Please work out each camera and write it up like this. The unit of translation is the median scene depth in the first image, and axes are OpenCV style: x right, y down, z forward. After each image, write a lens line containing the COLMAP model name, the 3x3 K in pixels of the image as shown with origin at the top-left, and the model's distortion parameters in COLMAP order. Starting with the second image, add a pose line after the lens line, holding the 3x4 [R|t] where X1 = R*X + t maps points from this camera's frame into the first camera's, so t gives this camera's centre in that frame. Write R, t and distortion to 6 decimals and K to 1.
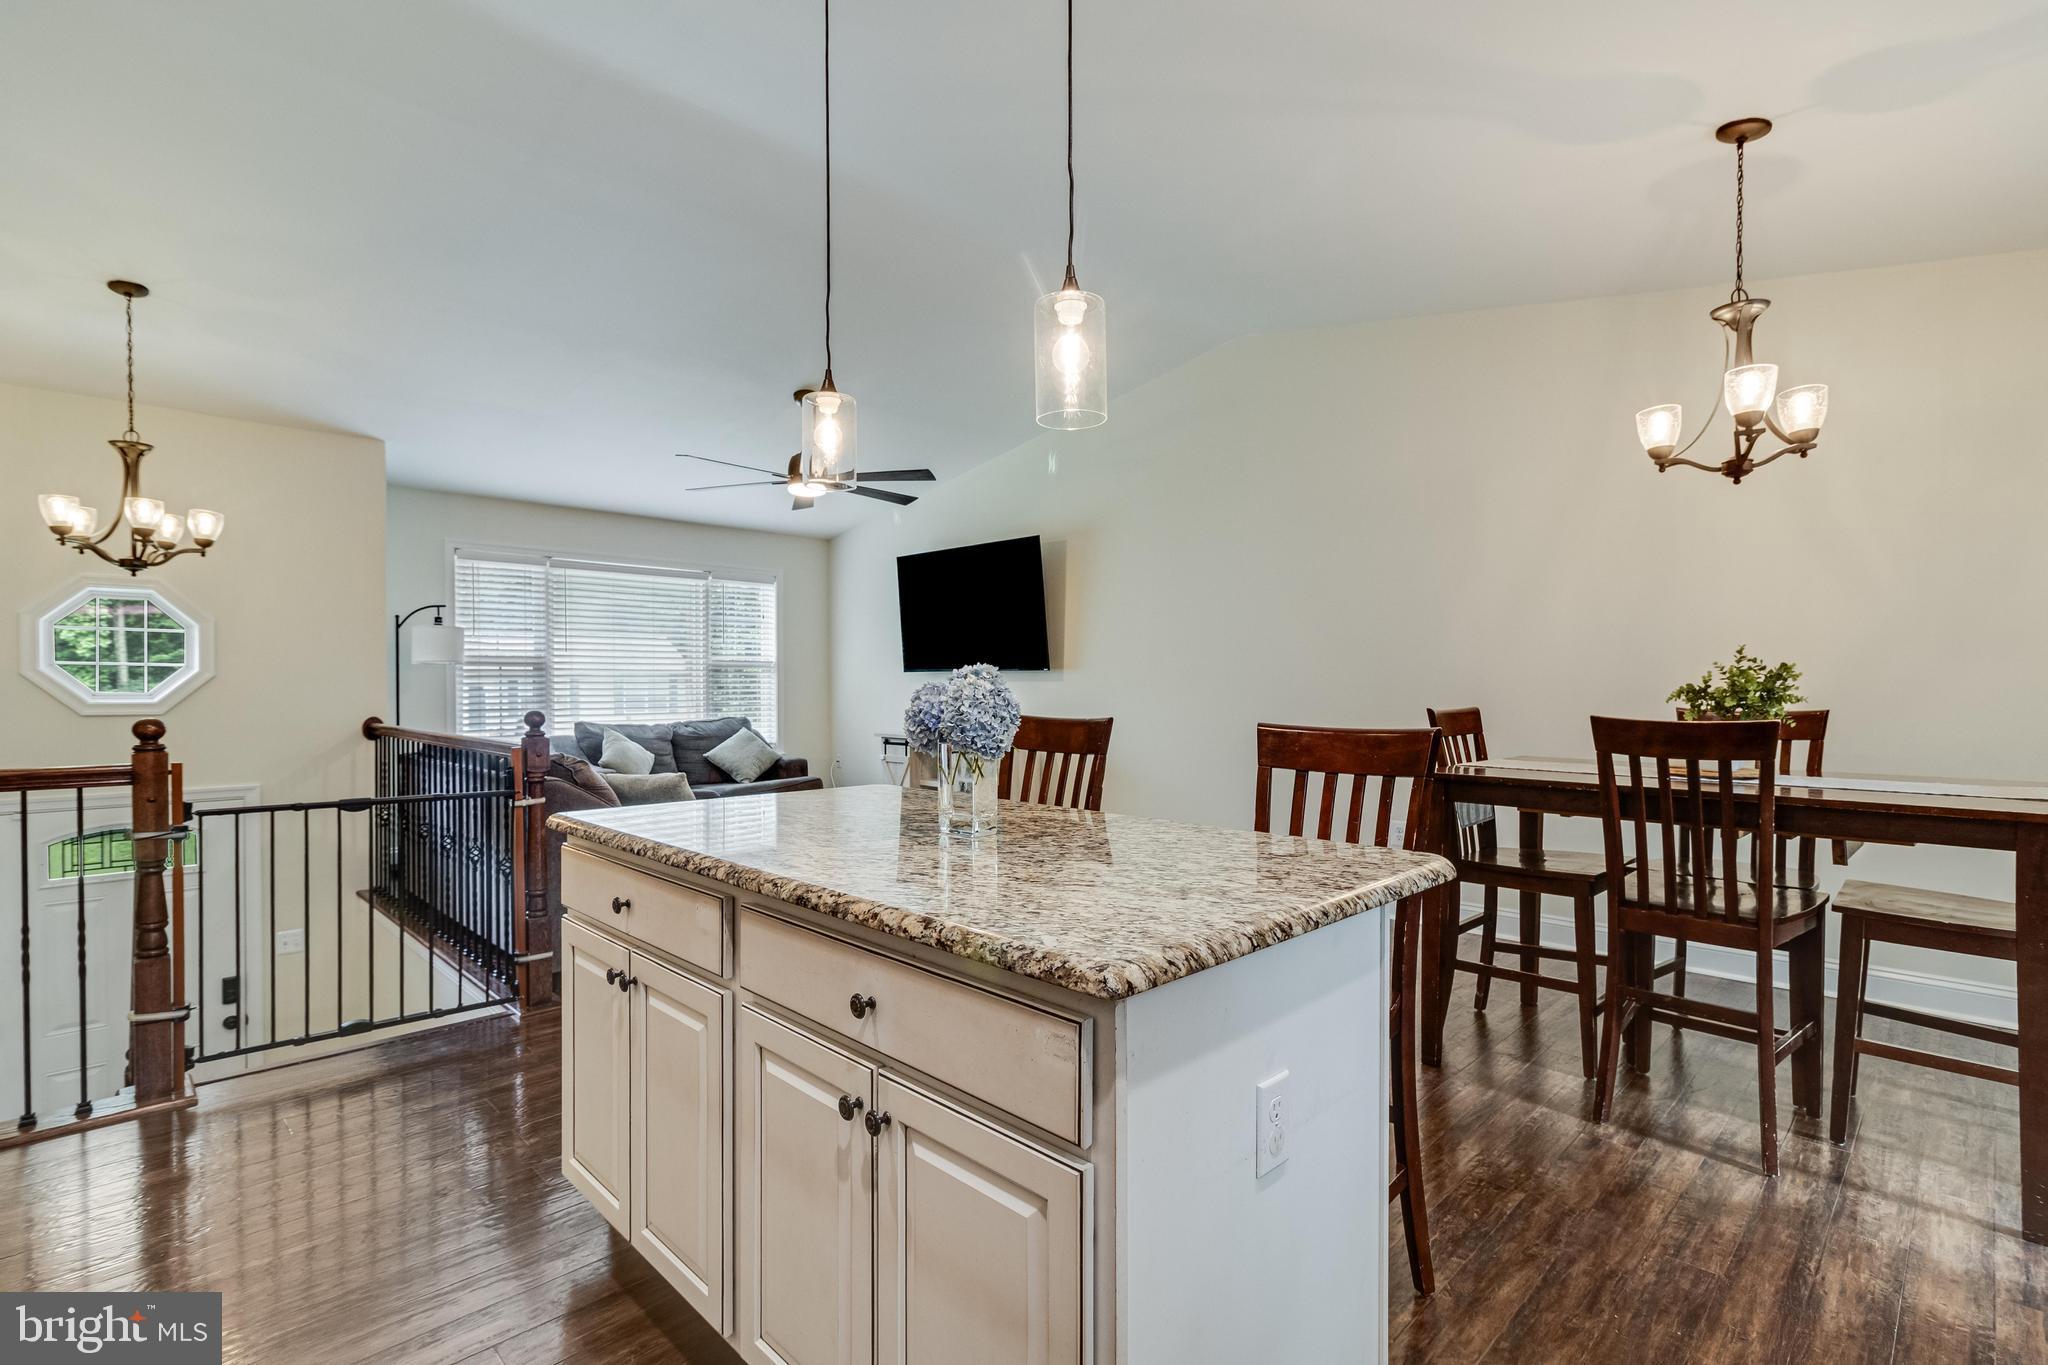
lens RADIAL K [[963.9, 0, 1012.0], [0, 963.9, 688.6], [0, 0, 1]] dist [0.007726, 0.000781]
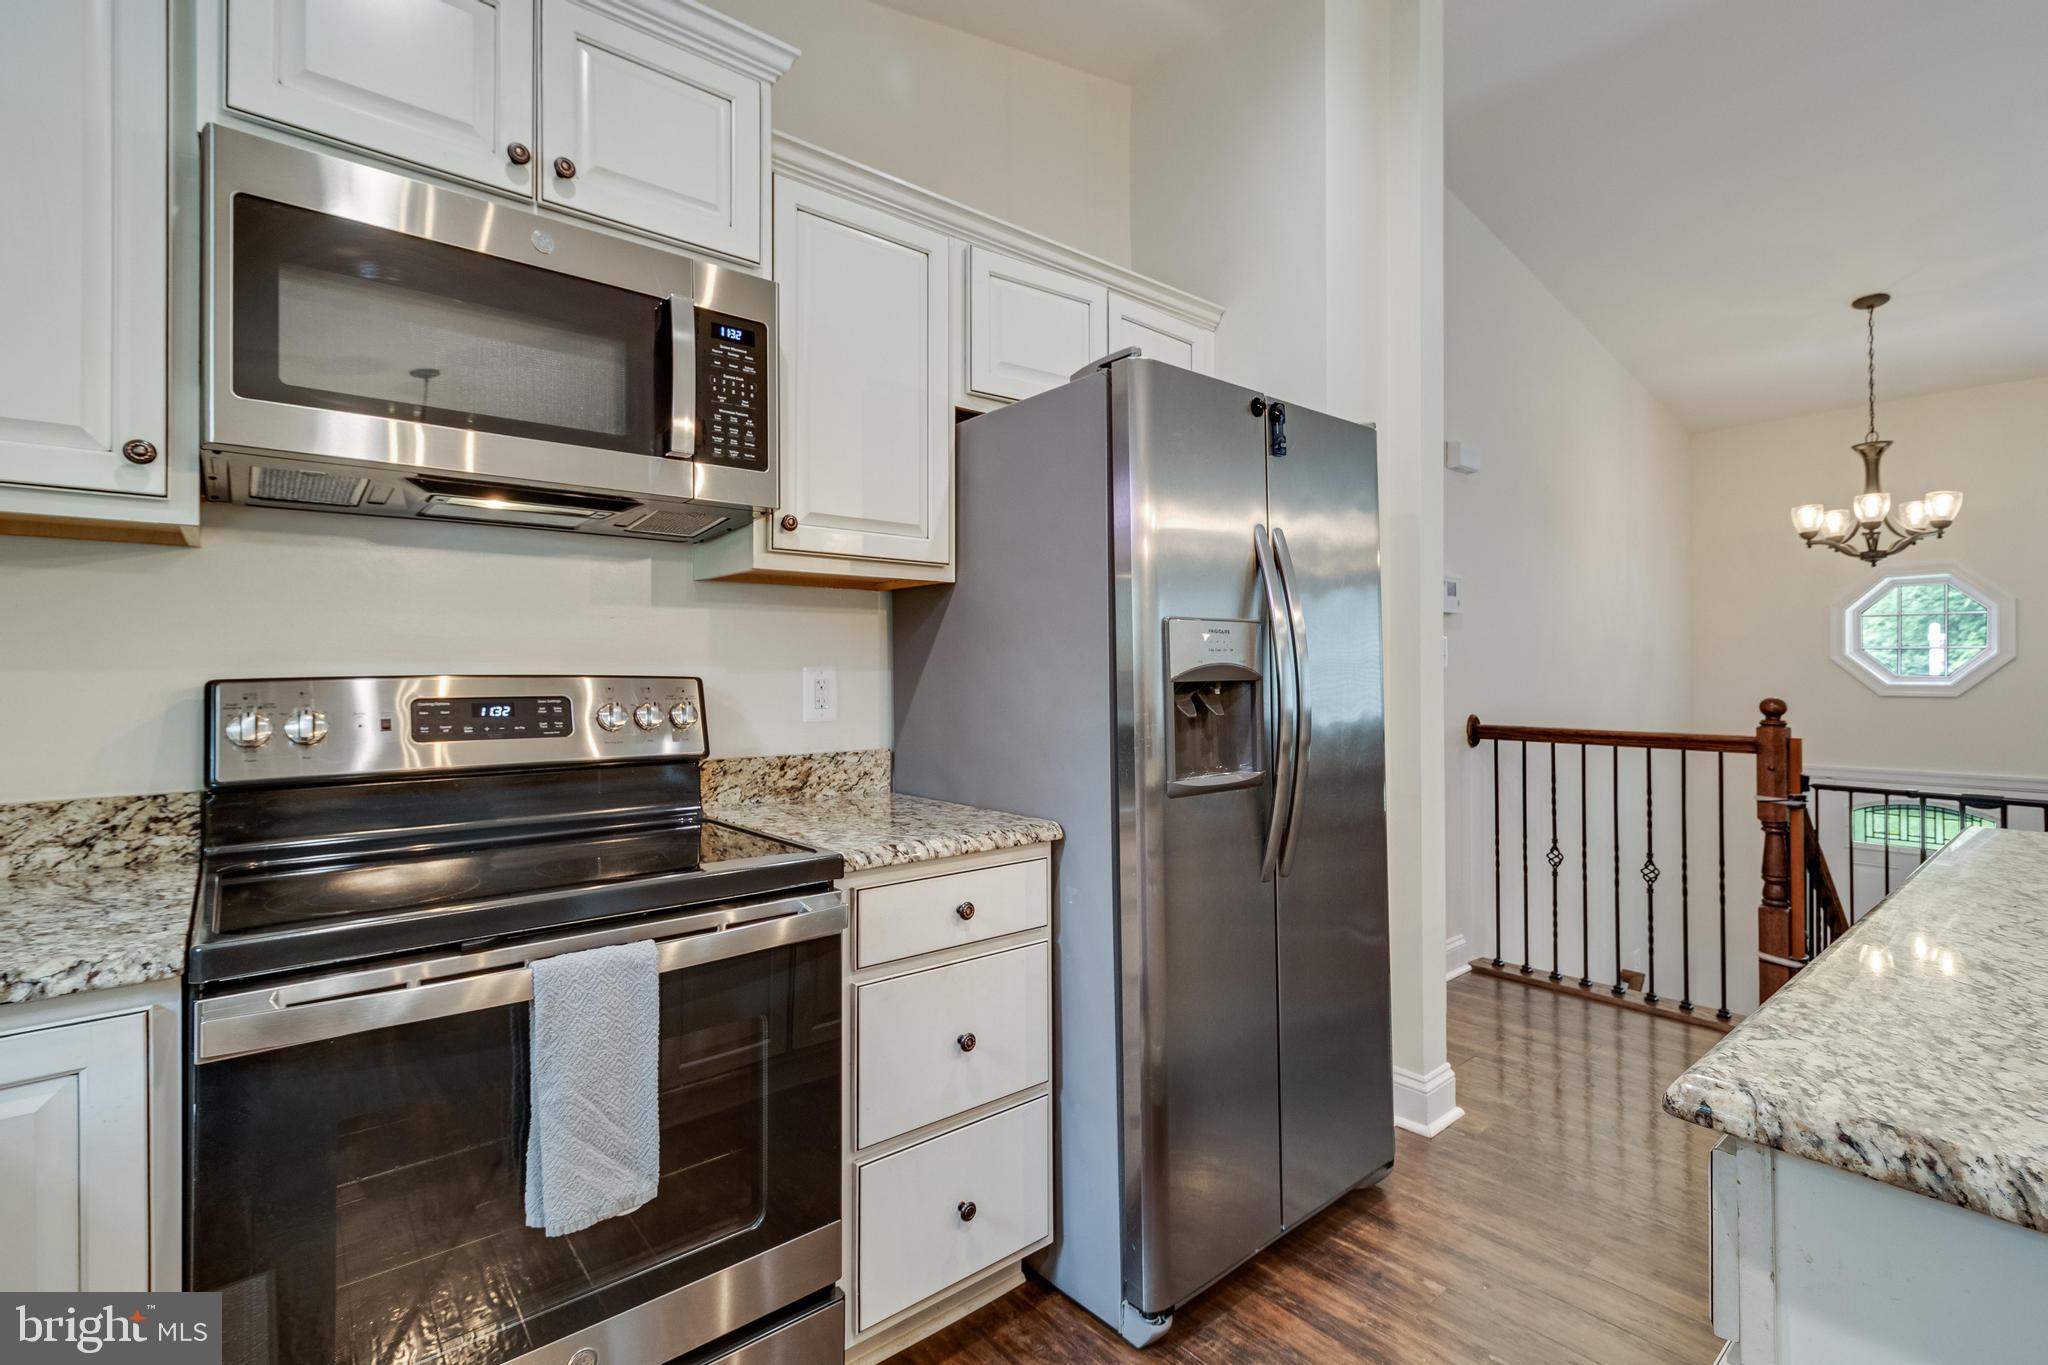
lens RADIAL K [[942.2, 0, 1033.5], [0, 942.2, 668.4], [0, 0, 1]] dist [0.007325, -0.002797]
pose [[-0.069589, -0.002792, -0.997572, 0.140541], [-0.000264, 0.999996, -0.002780, -0.000176], [0.997576, 0.000070, -0.069590, 0.099454]]
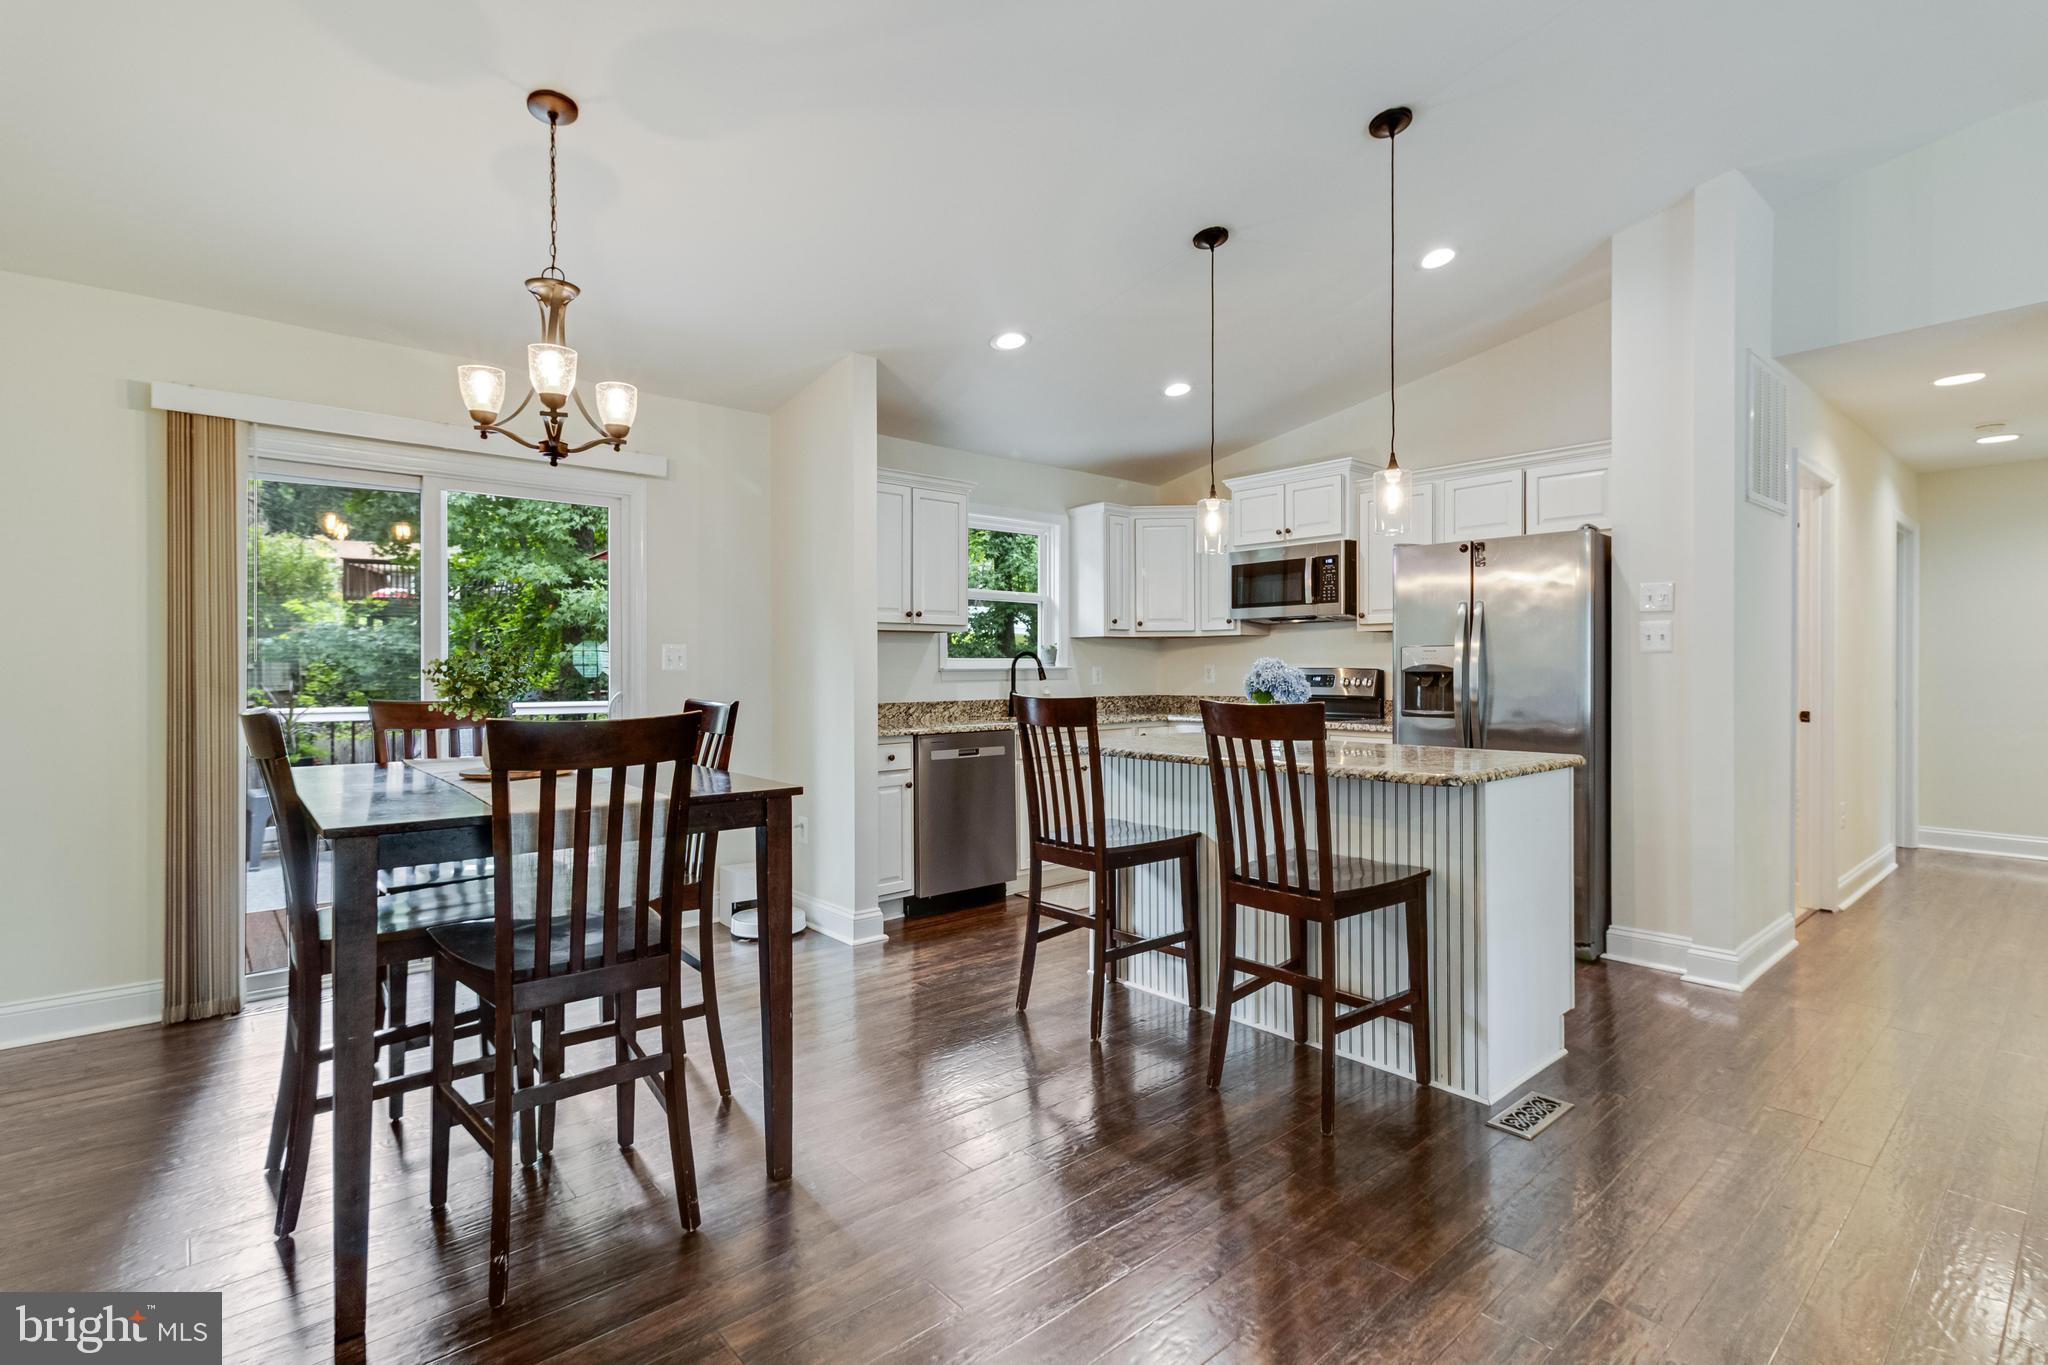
lens RADIAL K [[963.9, 0, 1027.3], [0, 963.9, 667.8], [0, 0, 1]] dist [0.007726, 0.000781]
pose [[-0.998948, 0.005991, 0.045474, 0.111796], [0.006224, 0.999968, 0.005000, -0.005796], [-0.045443, 0.005278, -0.998953, 0.916311]]
